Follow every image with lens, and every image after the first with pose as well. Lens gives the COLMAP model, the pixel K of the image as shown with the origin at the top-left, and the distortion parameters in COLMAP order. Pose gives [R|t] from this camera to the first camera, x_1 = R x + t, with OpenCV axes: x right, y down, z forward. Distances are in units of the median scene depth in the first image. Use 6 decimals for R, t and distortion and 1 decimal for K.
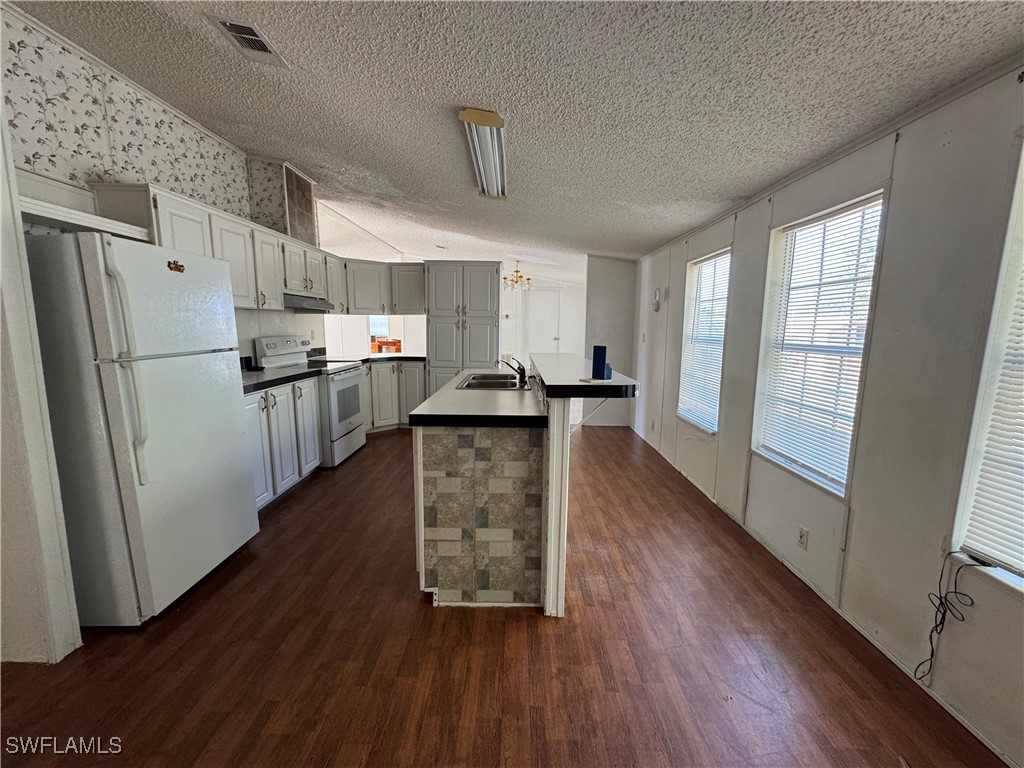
lens RADIAL K [[408.3, 0, 514.9], [0, 408.3, 384.6], [0, 0, 1]] dist [-0.005099, 0.000671]
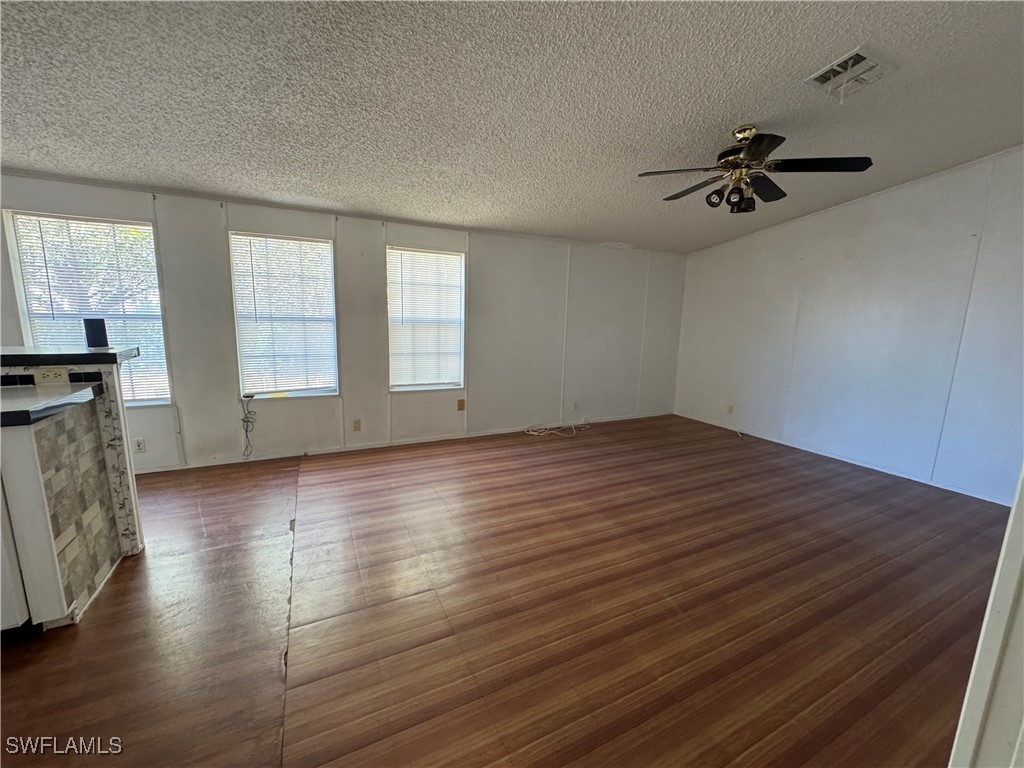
lens RADIAL K [[408.3, 0, 511.0], [0, 408.3, 384.1], [0, 0, 1]] dist [-0.005099, 0.000671]
pose [[-0.450932, -0.176748, 0.874883, -1.363268], [0.100112, 0.963996, 0.246351, -0.080494], [-0.886926, 0.198674, -0.417002, 0.452431]]
